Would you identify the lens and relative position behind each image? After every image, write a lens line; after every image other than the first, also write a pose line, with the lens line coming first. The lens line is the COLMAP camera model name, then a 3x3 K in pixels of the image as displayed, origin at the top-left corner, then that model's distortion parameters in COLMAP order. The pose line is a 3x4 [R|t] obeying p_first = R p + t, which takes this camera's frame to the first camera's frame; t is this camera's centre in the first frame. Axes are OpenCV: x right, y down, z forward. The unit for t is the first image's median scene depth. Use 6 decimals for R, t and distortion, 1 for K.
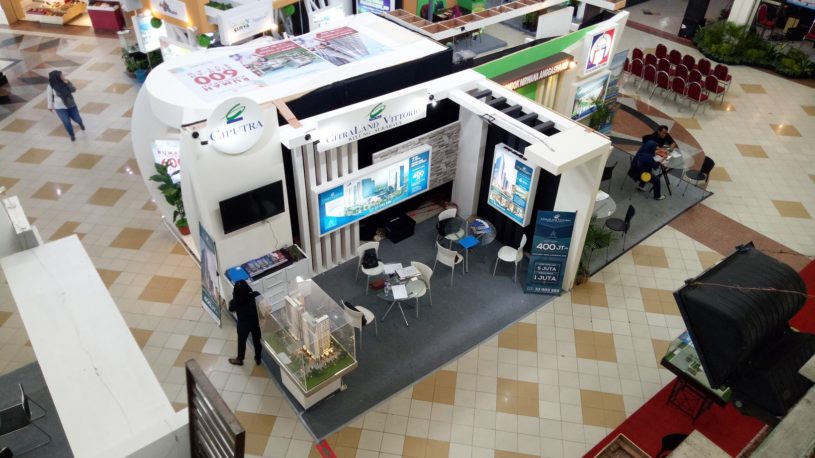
lens RADIAL K [[591.8, 0, 410.9], [0, 591.8, 217.2], [0, 0, 1]] dist [0.029203, -0.007122]
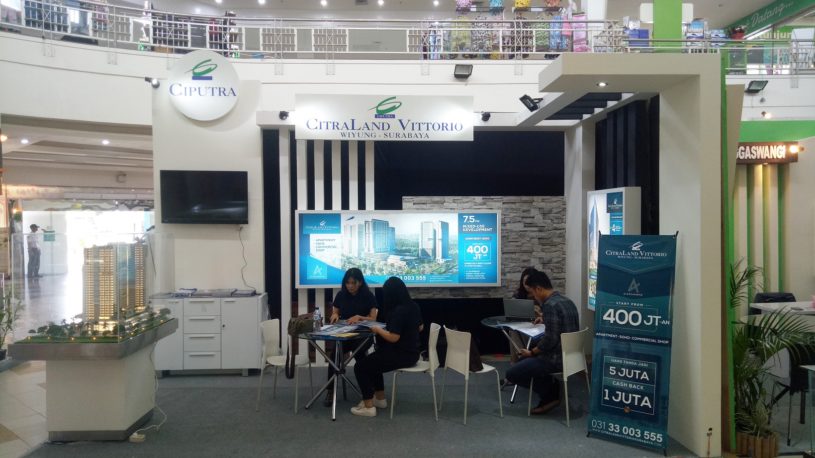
lens RADIAL K [[591.8, 0, 410.9], [0, 591.8, 217.2], [0, 0, 1]] dist [0.029203, -0.007122]
pose [[0.828349, -0.019770, -0.559864, 0.351515], [-0.310425, 0.815721, -0.488094, 0.266637], [0.466342, 0.578107, 0.669564, 0.544823]]
